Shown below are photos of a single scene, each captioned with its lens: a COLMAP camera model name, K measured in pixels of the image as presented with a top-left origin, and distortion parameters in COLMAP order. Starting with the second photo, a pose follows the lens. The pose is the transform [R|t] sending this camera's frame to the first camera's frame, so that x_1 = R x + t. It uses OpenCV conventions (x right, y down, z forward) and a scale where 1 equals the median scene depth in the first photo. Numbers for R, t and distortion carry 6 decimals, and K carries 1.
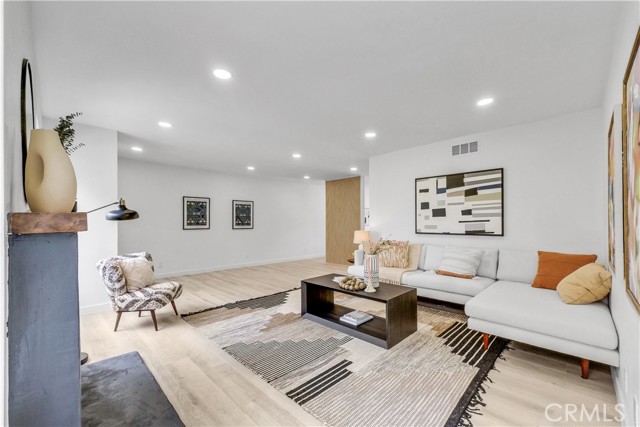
lens RADIAL K [[262.3, 0, 320.0], [0, 262.3, 213.5], [0, 0, 1]] dist [0.001047, 0.000218]
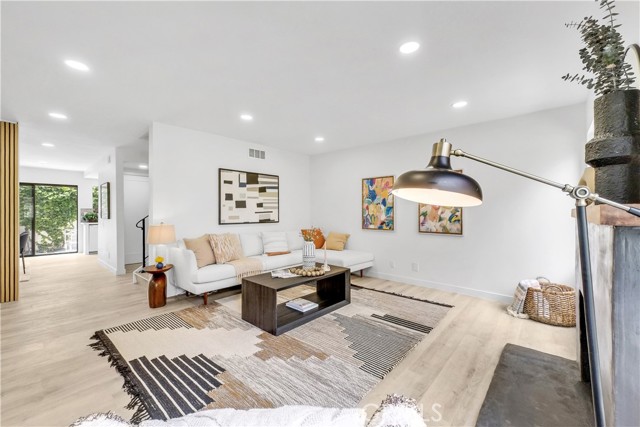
lens RADIAL K [[254.7, 0, 320.0], [0, 254.7, 213.5], [0, 0, 1]] dist [-0.001030, 0.000016]
pose [[-0.037546, -0.004867, 0.999283, -0.691997], [-0.034984, 0.999382, 0.003553, 0.021702], [-0.998682, -0.034825, -0.037693, 0.768058]]
